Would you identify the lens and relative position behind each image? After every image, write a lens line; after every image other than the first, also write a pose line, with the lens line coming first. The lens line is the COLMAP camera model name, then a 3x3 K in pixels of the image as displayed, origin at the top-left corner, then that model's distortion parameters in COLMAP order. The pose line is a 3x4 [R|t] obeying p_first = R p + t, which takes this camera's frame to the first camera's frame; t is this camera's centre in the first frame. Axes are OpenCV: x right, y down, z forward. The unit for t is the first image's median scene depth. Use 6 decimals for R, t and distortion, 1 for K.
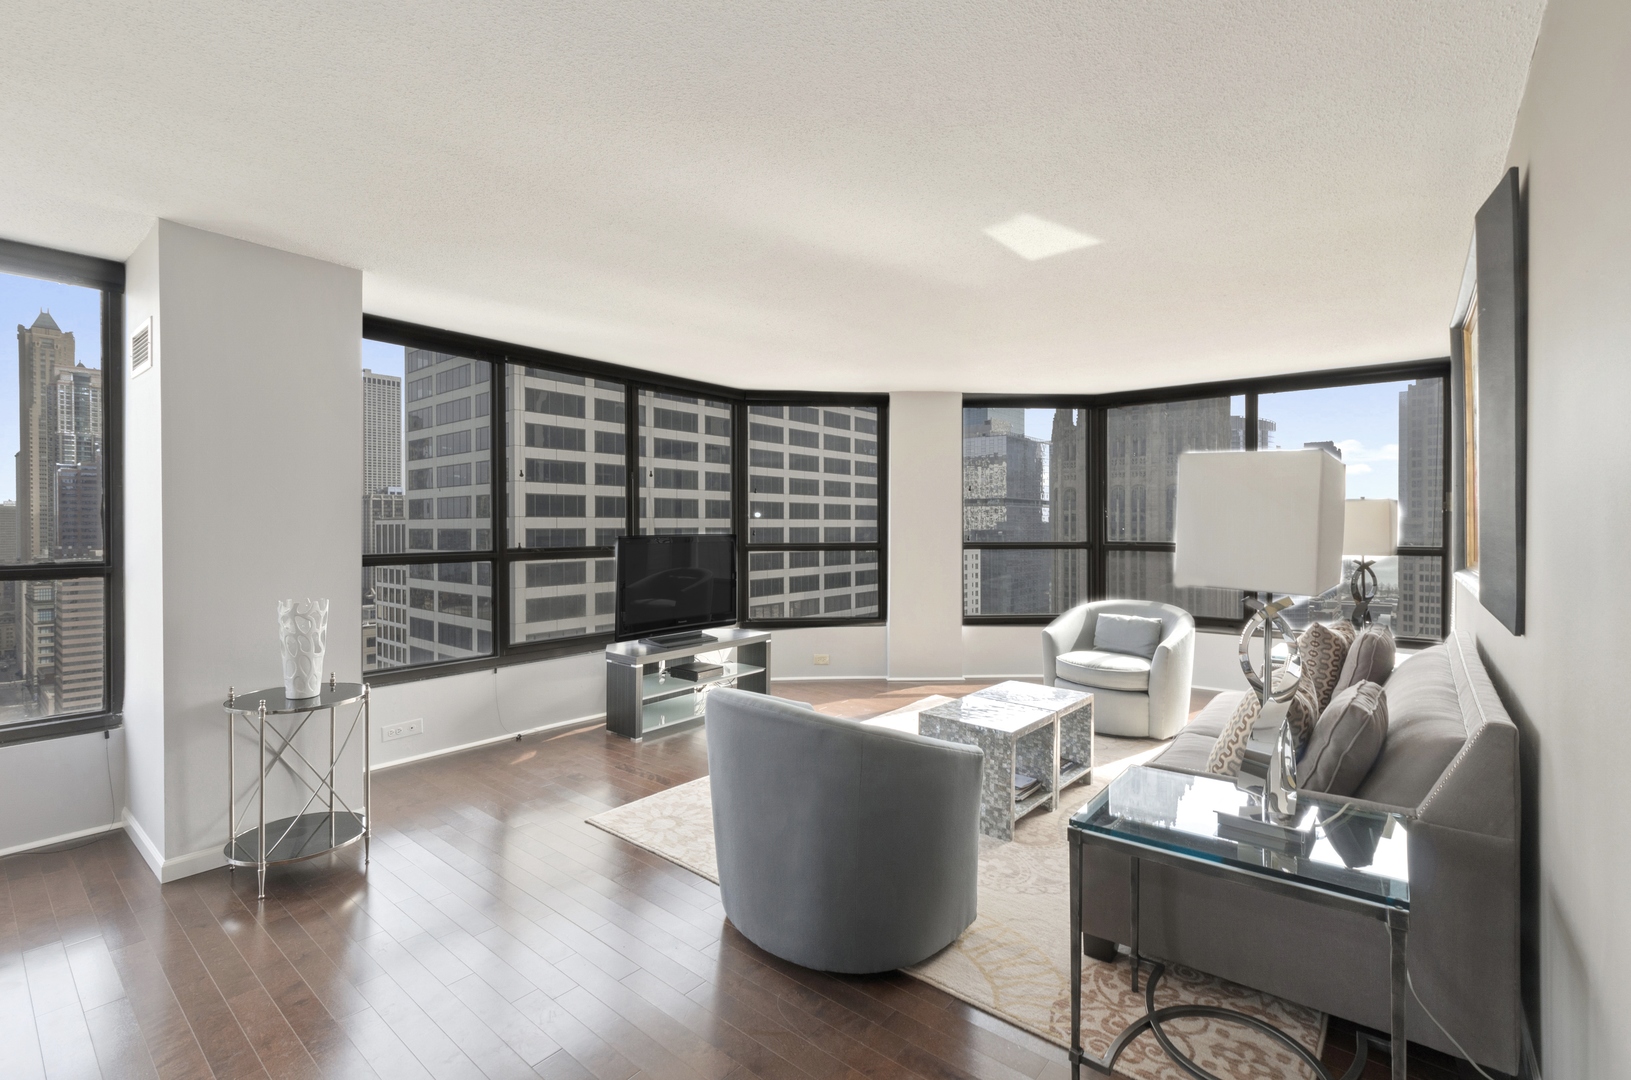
lens RADIAL K [[712.8, 0, 815.6], [0, 712.8, 540.3], [0, 0, 1]] dist [0.005226, 0.000385]
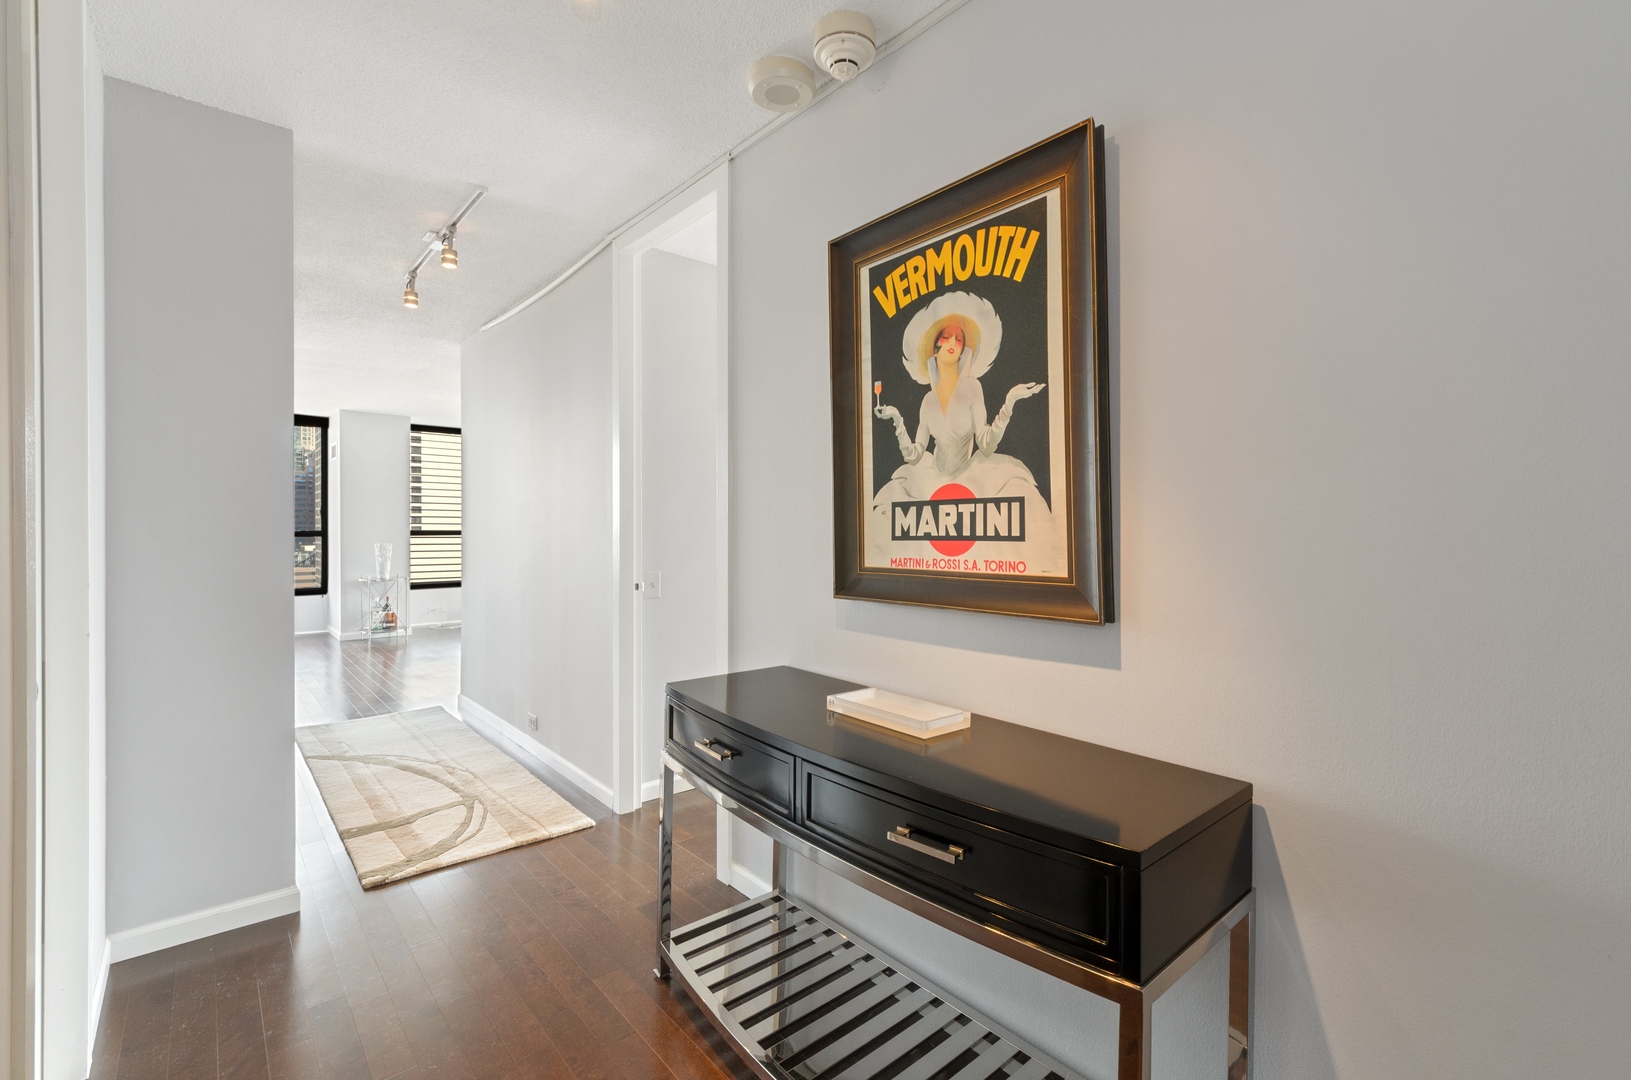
lens RADIAL K [[712.8, 0, 814.2], [0, 712.8, 532.2], [0, 0, 1]] dist [0.005226, 0.000385]
pose [[0.987295, 0.006390, -0.158768, 1.243564], [-0.004929, 0.999942, 0.009595, 0.004226], [0.158820, -0.008691, 0.987269, -1.339873]]
